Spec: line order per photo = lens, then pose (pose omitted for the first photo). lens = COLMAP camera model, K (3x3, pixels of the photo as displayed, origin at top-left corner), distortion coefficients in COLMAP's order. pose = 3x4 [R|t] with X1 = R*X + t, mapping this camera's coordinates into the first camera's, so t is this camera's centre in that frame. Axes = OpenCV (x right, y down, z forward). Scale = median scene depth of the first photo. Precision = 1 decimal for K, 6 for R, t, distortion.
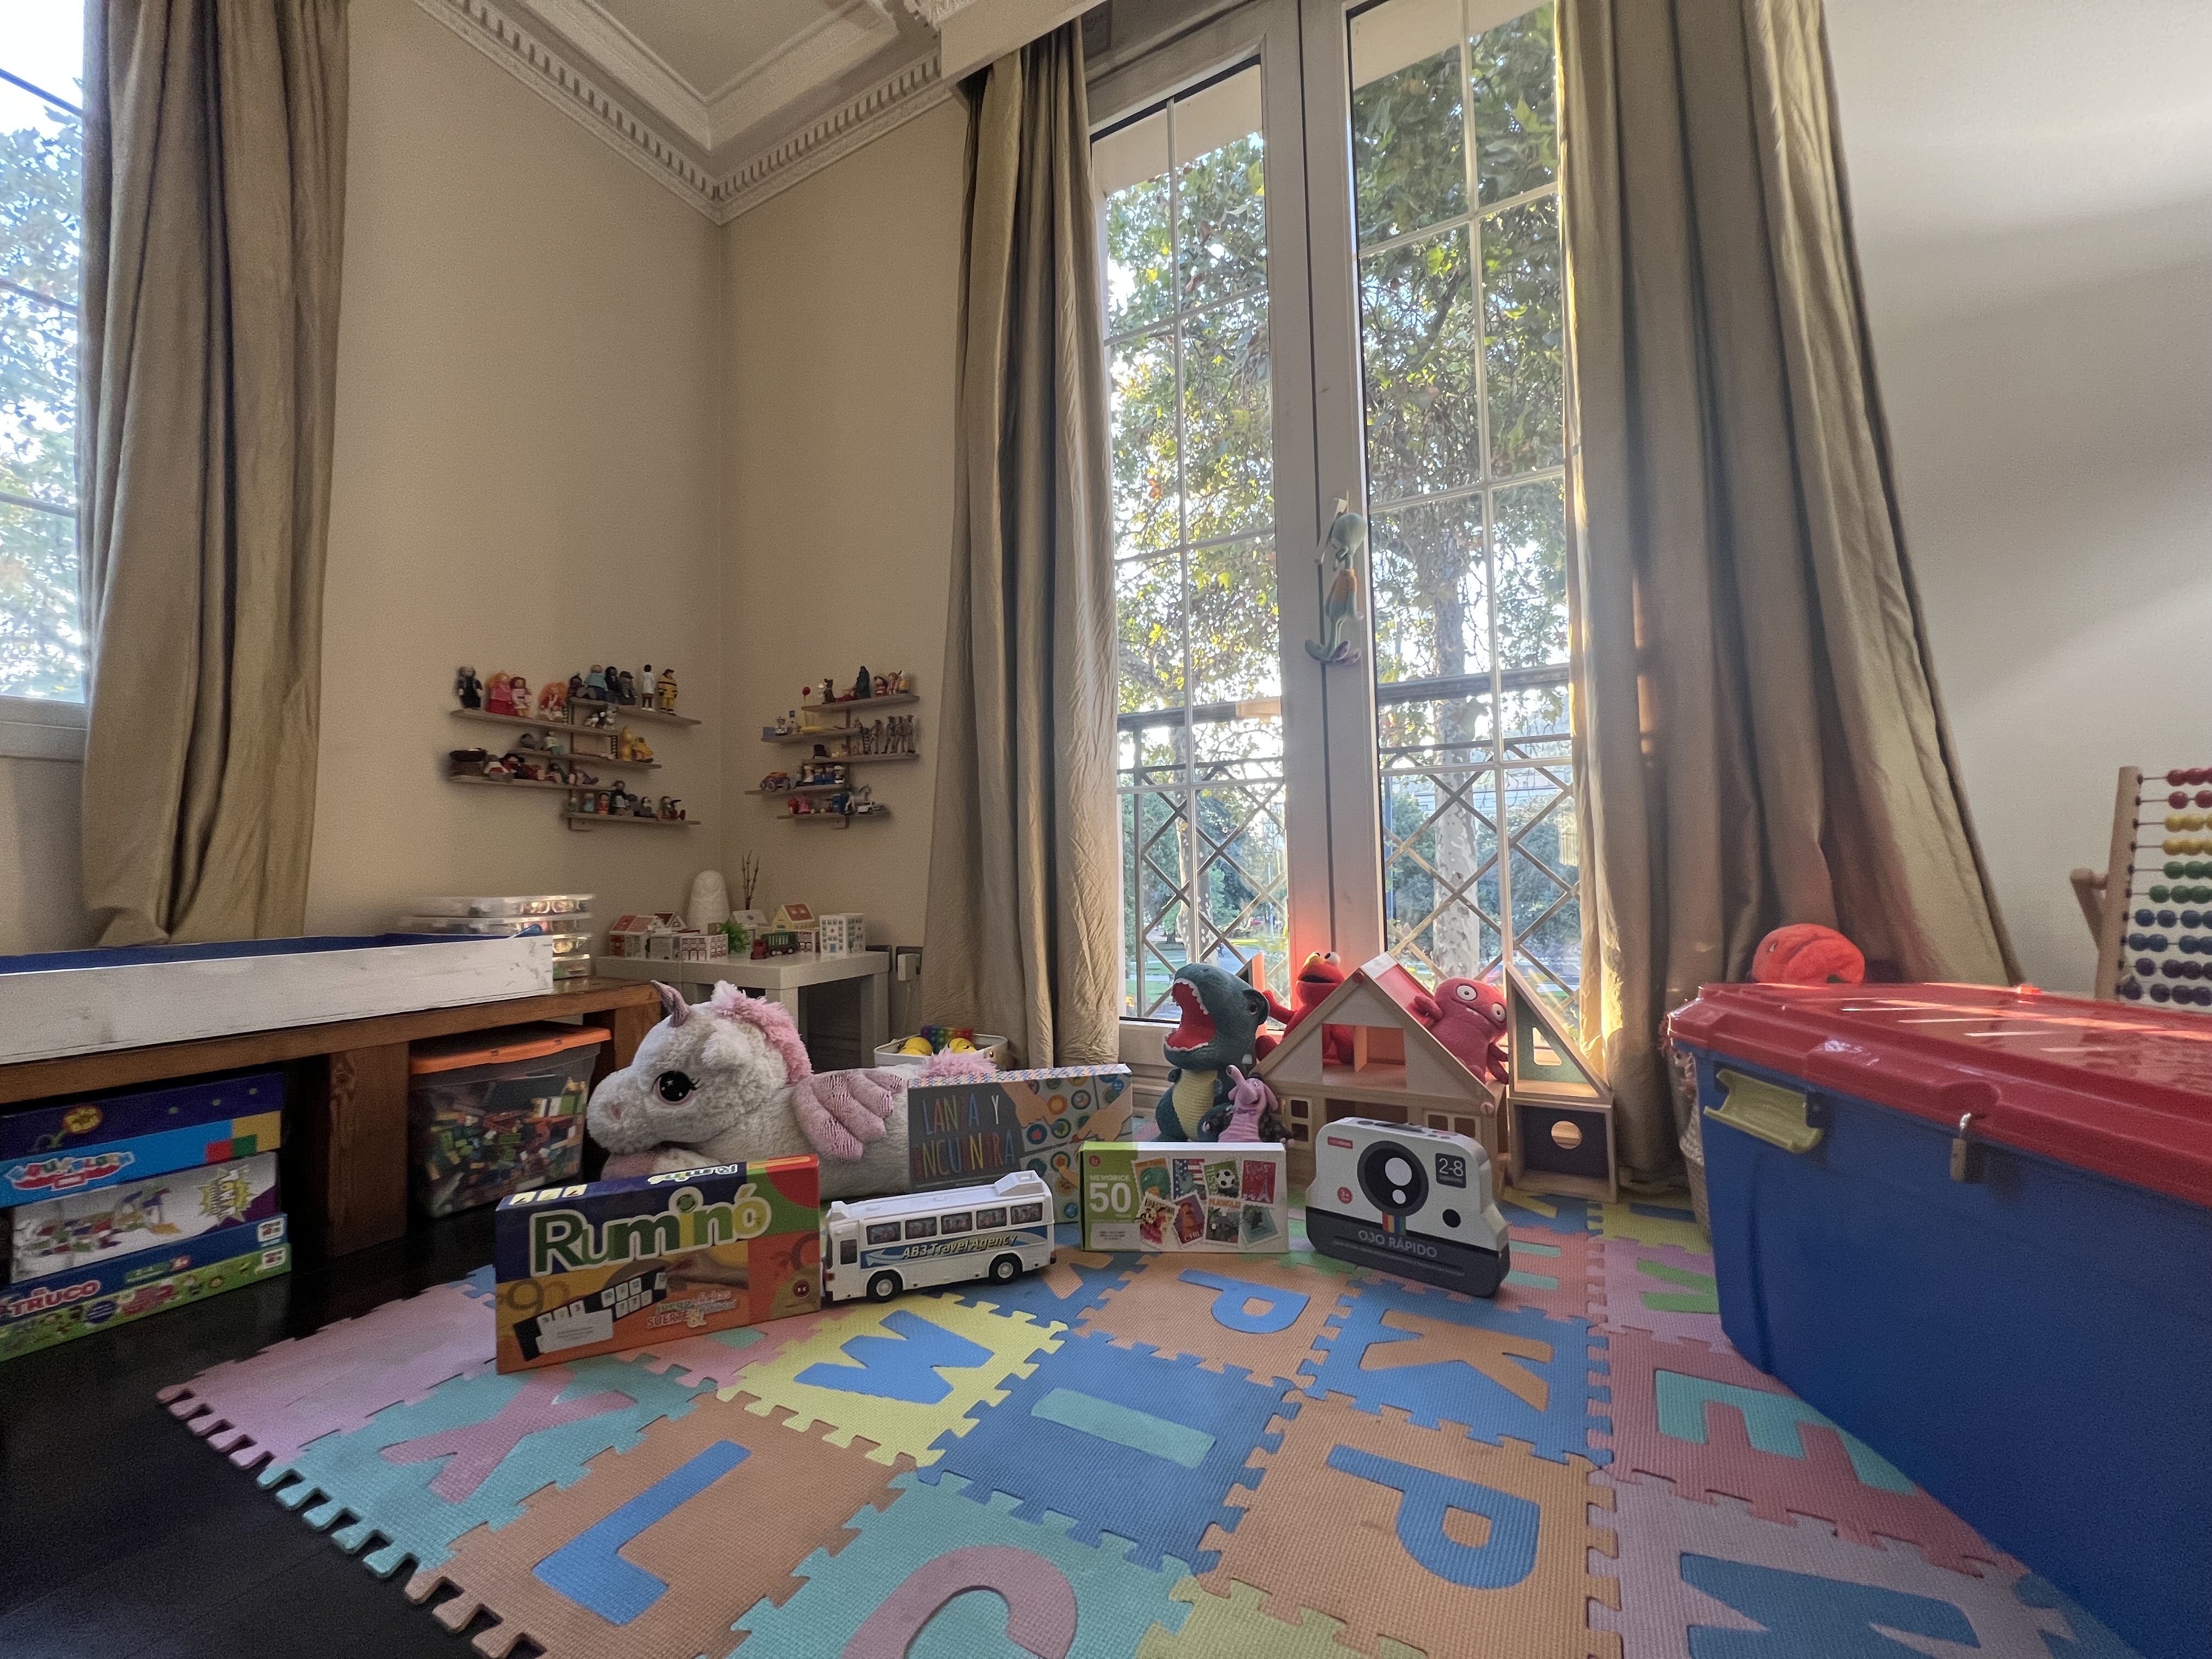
lens RADIAL K [[879.0, 0, 1106.0], [0, 879.0, 829.5], [0, 0, 1]] dist [-0.000292, -0.000001]
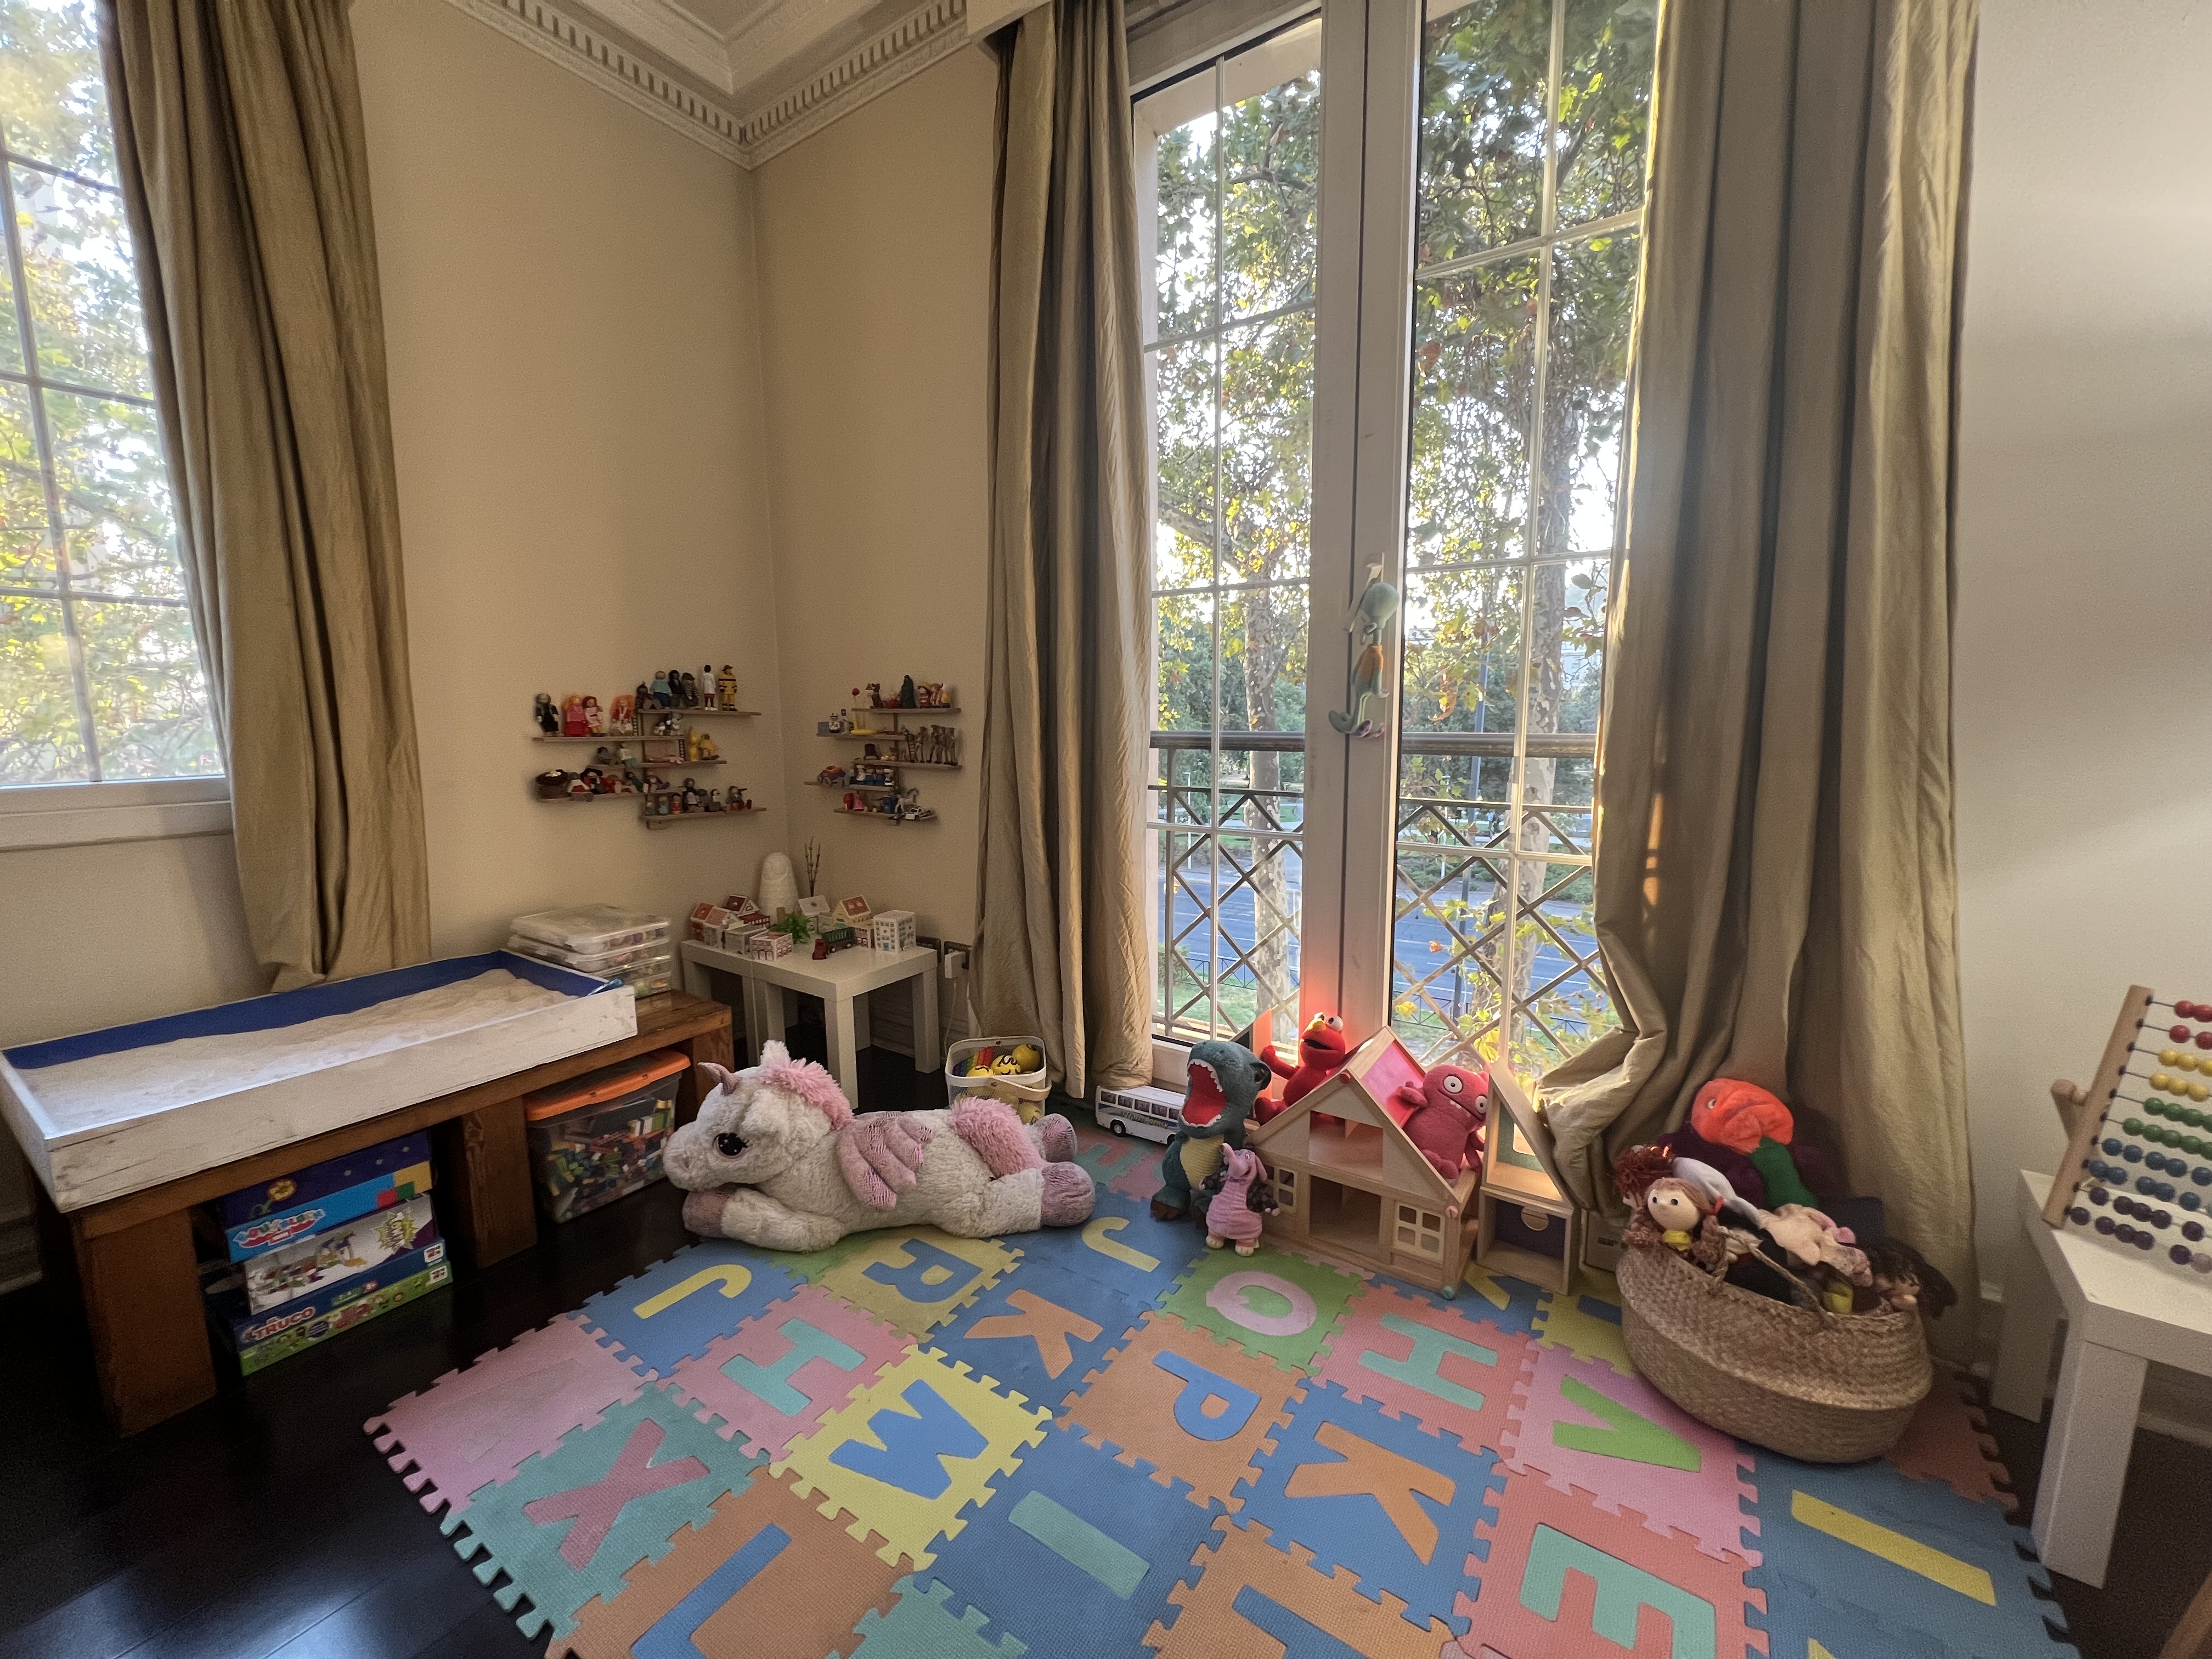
lens RADIAL K [[877.6, 0, 1106.0], [0, 877.6, 829.5], [0, 0, 1]] dist [0.000149, -0.000110]
pose [[0.995586, 0.027371, -0.089773, 0.077873], [-0.010629, 0.983258, 0.181911, -0.298293], [0.093250, -0.180154, 0.979208, -0.020183]]
